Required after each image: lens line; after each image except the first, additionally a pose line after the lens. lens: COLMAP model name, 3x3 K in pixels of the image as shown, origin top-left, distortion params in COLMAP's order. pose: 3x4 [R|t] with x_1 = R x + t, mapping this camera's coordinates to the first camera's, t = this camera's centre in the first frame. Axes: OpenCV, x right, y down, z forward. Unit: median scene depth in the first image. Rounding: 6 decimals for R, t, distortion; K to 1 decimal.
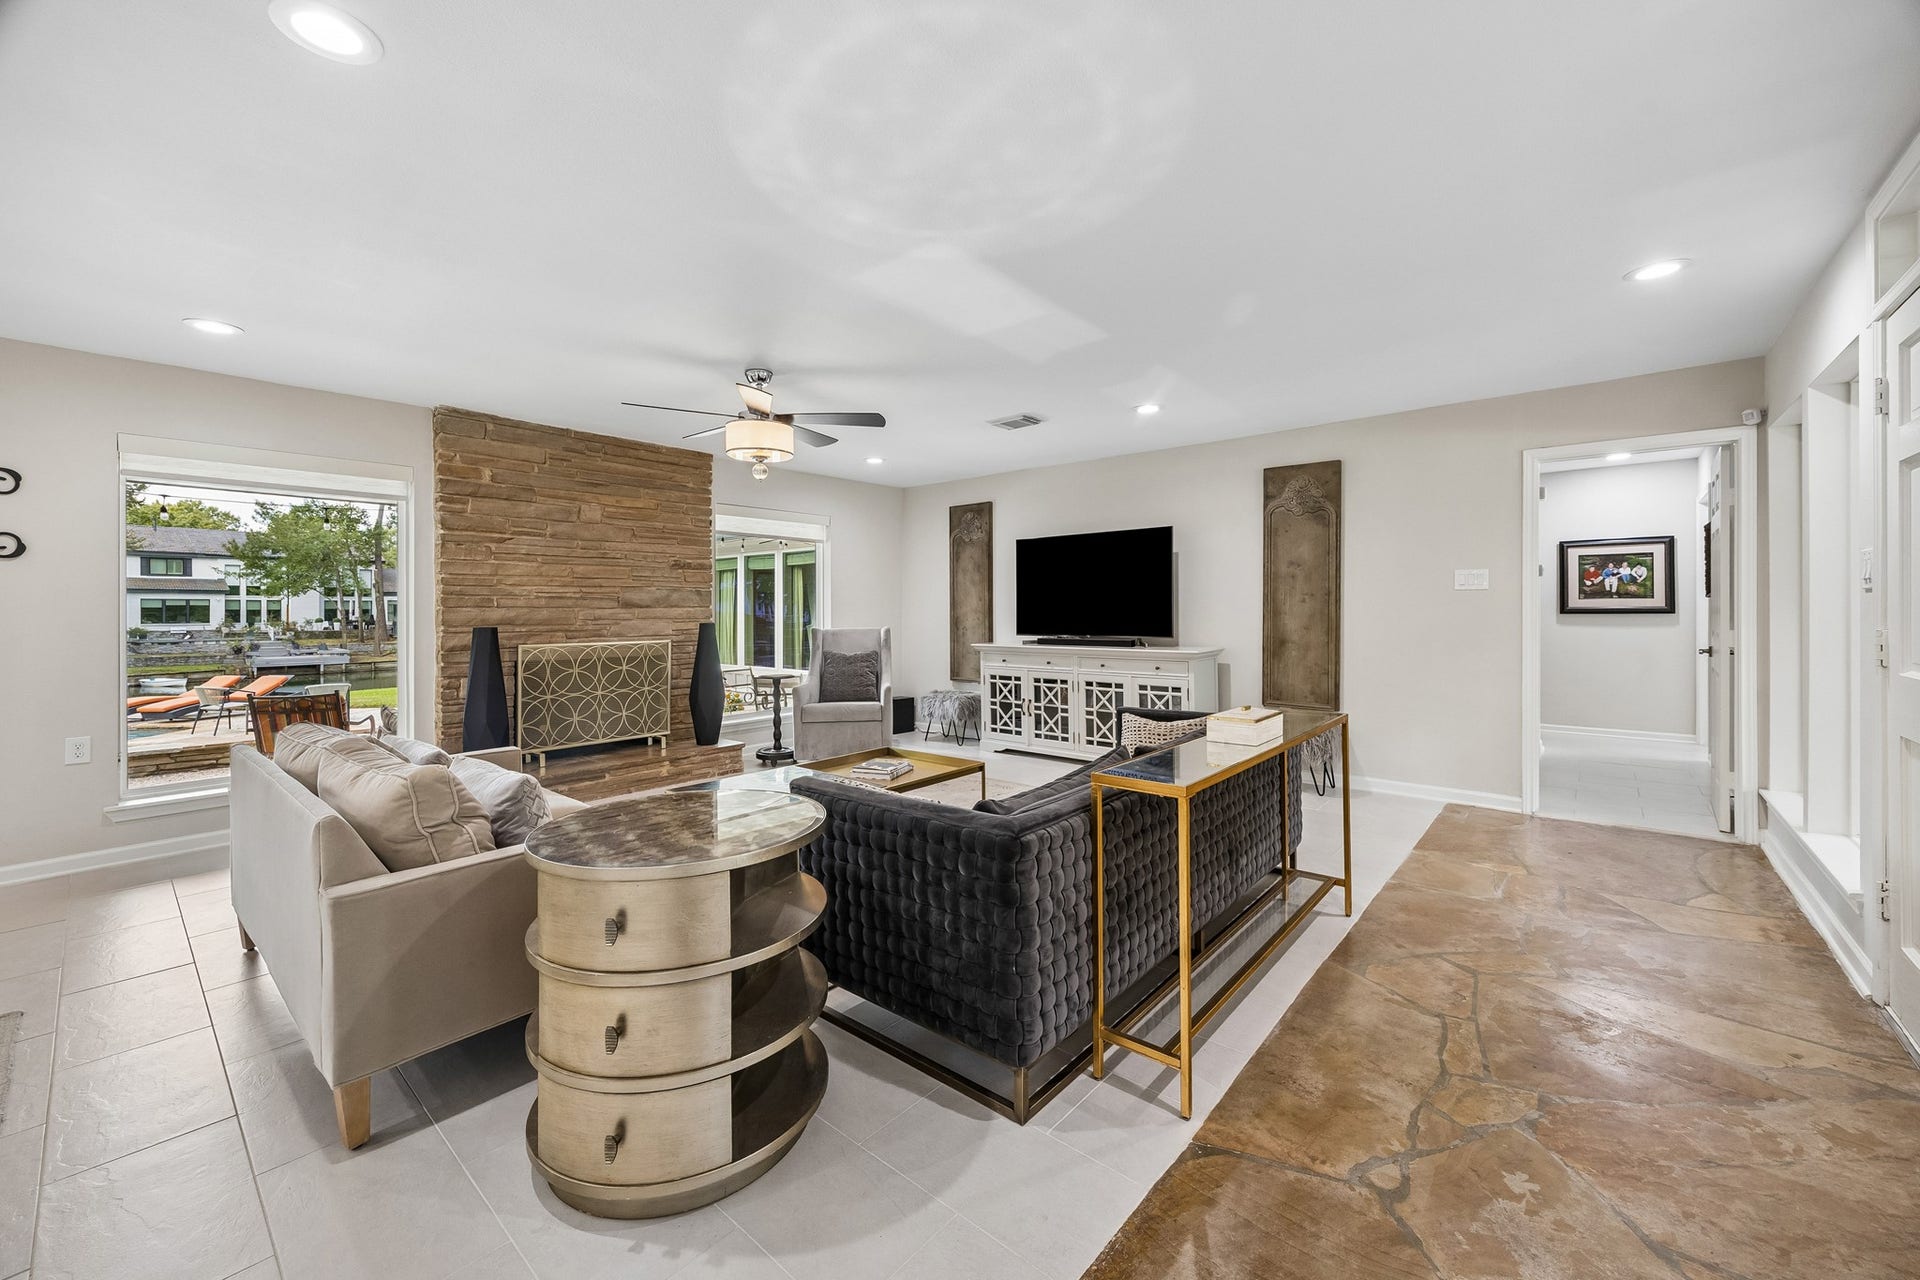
lens RADIAL K [[749.2, 0, 956.3], [0, 749.2, 614.5], [0, 0, 1]] dist [0.003761, -0.000998]
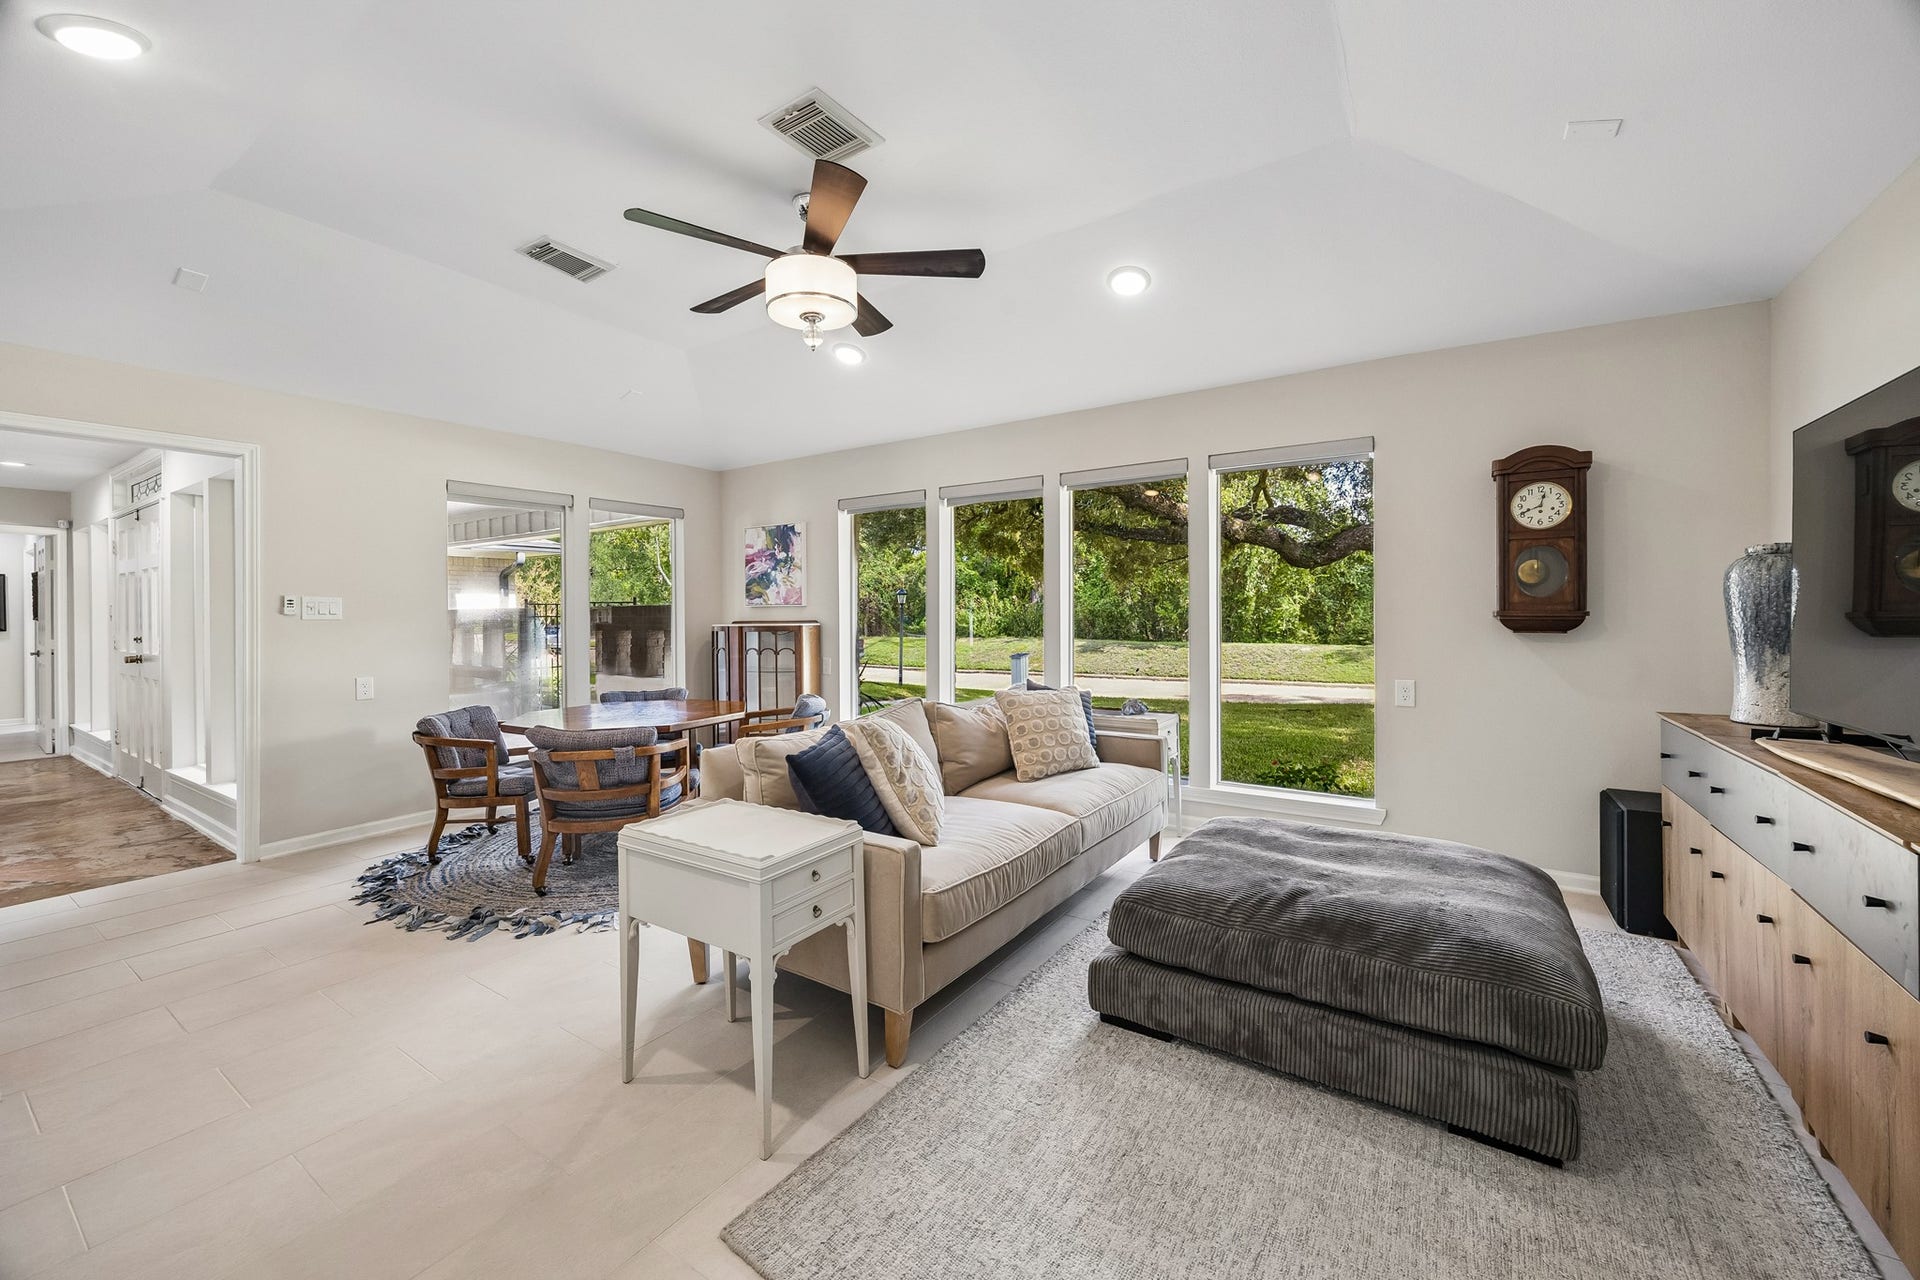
lens RADIAL K [[749.2, 0, 962.1], [0, 749.2, 610.5], [0, 0, 1]] dist [0.003761, -0.000998]
pose [[-0.112192, 0.008487, 0.993650, -0.733058], [0.015558, 0.999856, -0.006784, -0.001556], [-0.993565, 0.014698, -0.112308, -0.704829]]
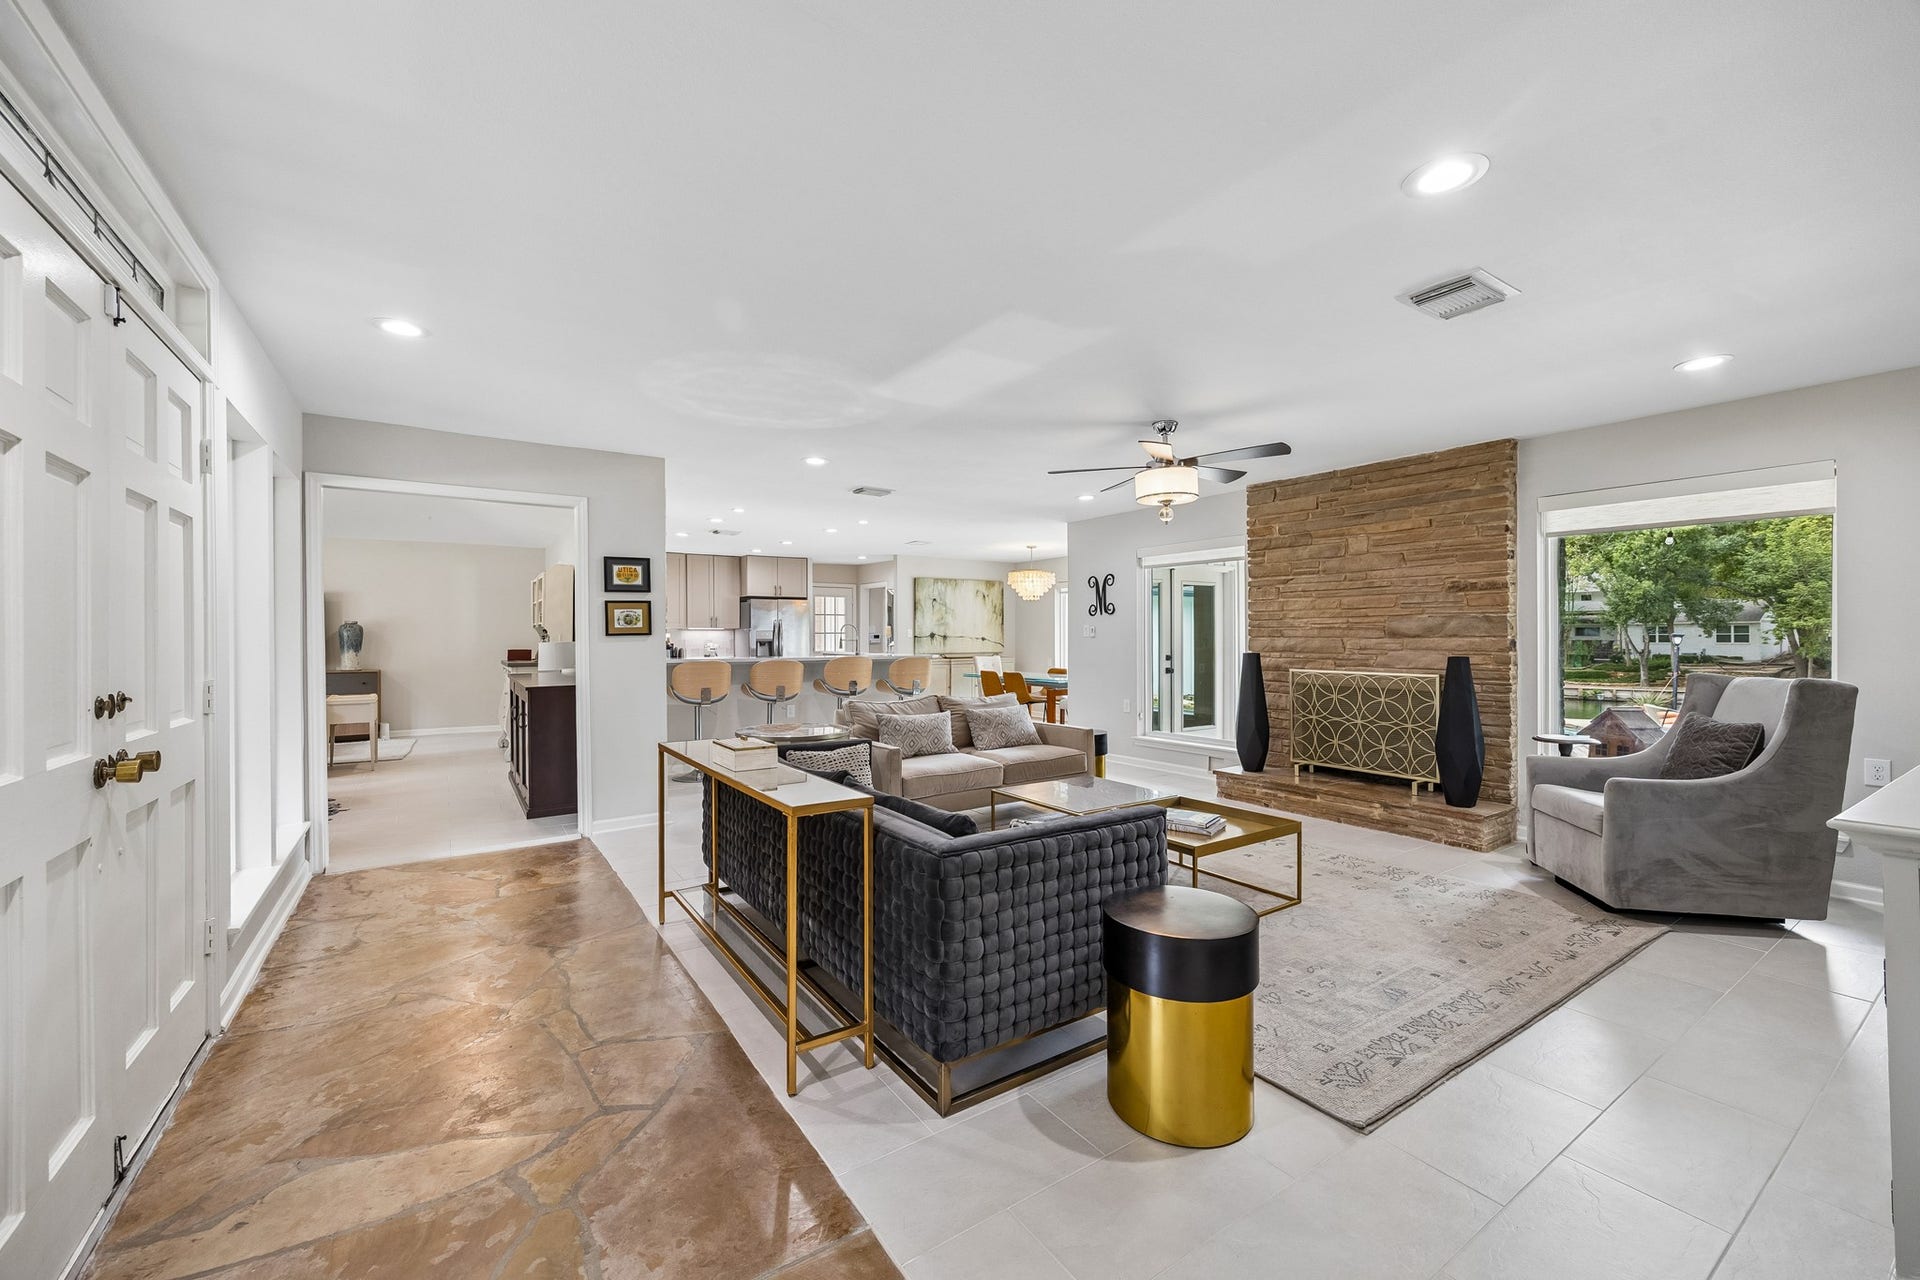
lens RADIAL K [[749.2, 0, 959.6], [0, 749.2, 637.1], [0, 0, 1]] dist [0.003761, -0.000998]
pose [[-0.261927, 0.008621, -0.965049, 0.637040], [-0.000394, 0.999959, 0.009040, -0.018308], [0.965088, 0.002748, -0.261913, 0.736863]]
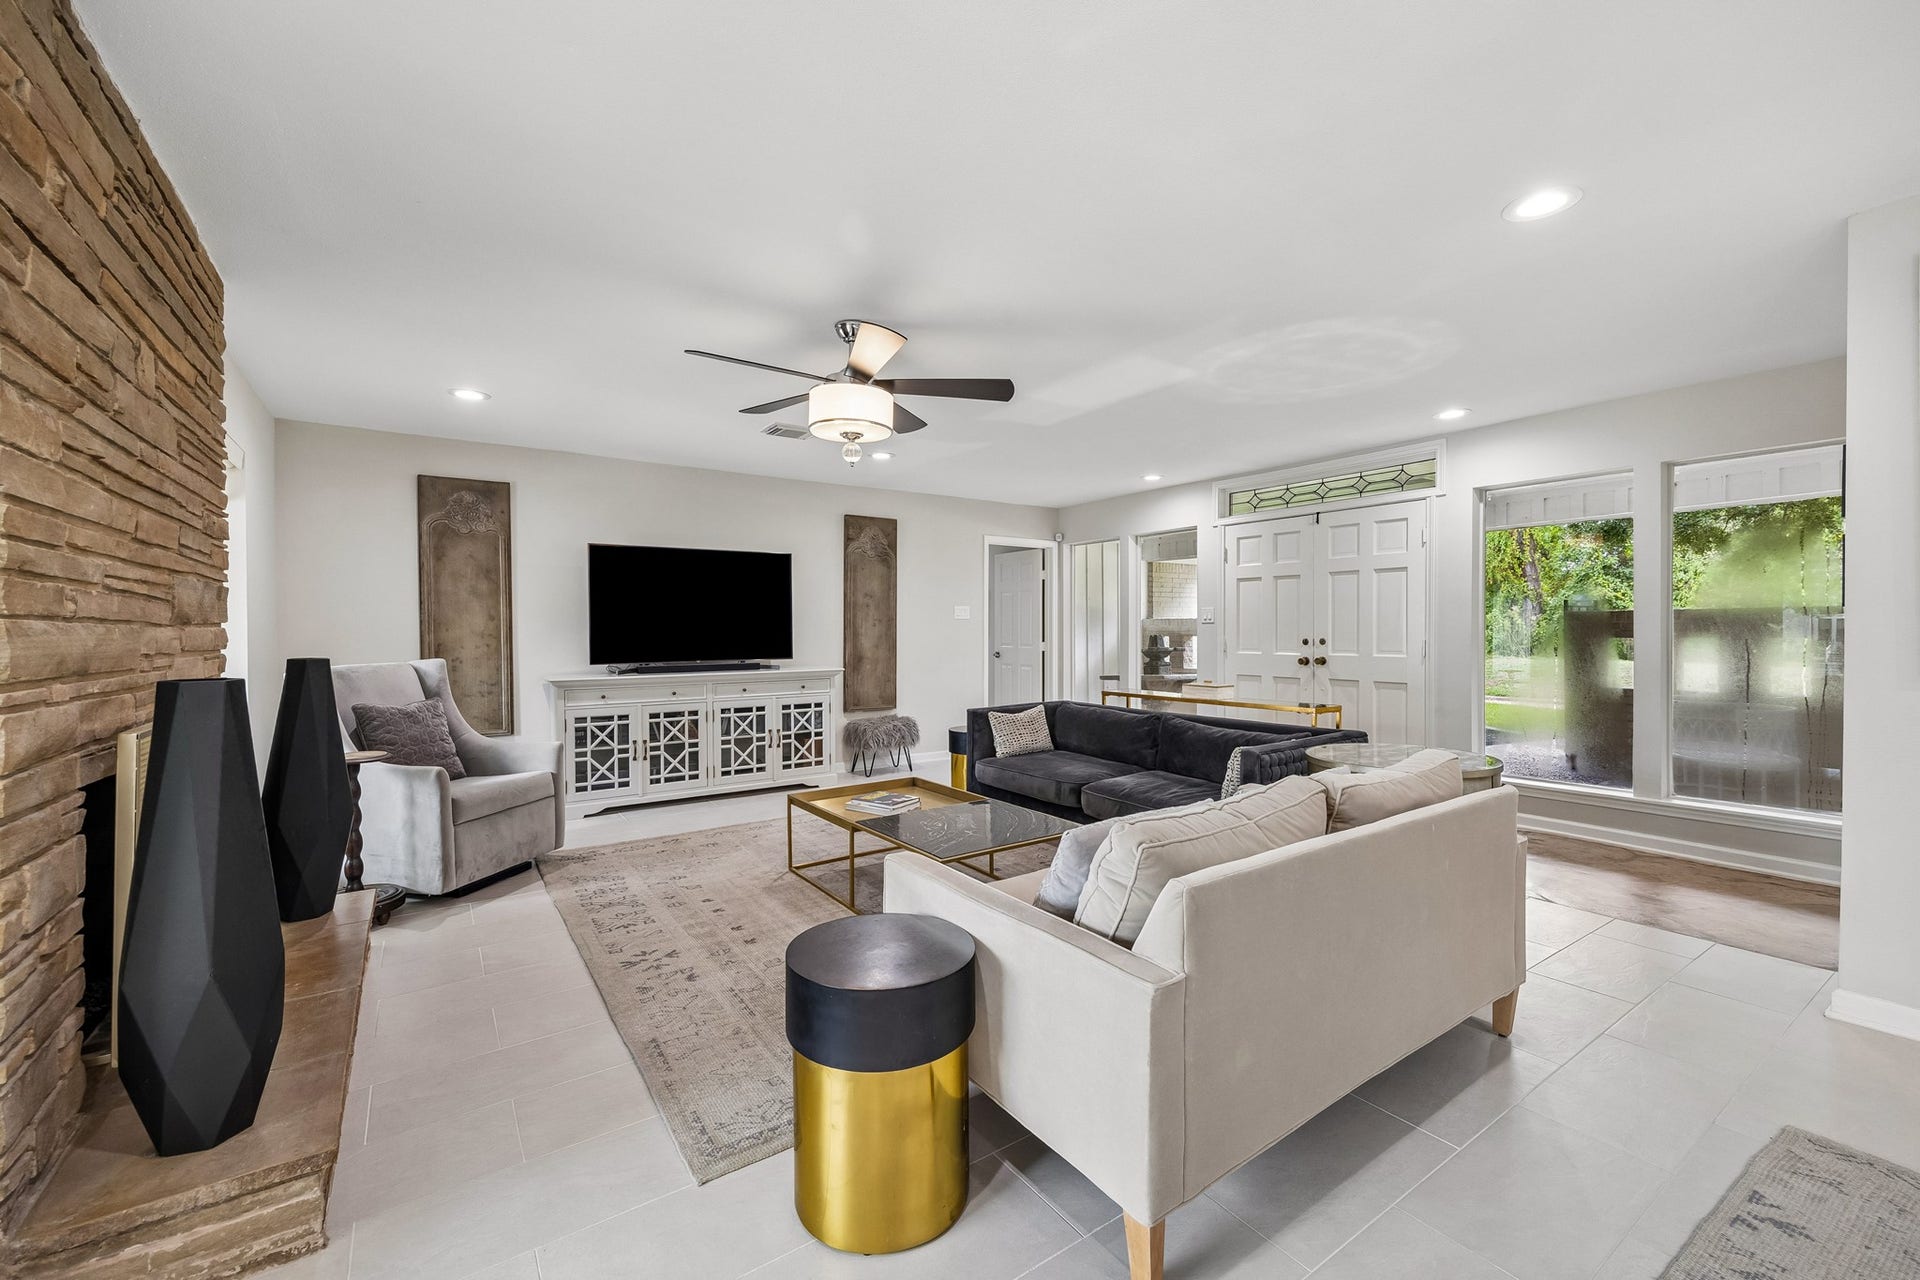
lens RADIAL K [[780.7, 0, 964.1], [0, 780.7, 638.4], [0, 0, 1]] dist [0.001719, -0.000570]
pose [[0.252060, -0.006836, 0.967688, -0.753735], [0.008462, 0.999952, 0.004860, -0.000955], [-0.967675, 0.006963, 0.252105, 0.504831]]
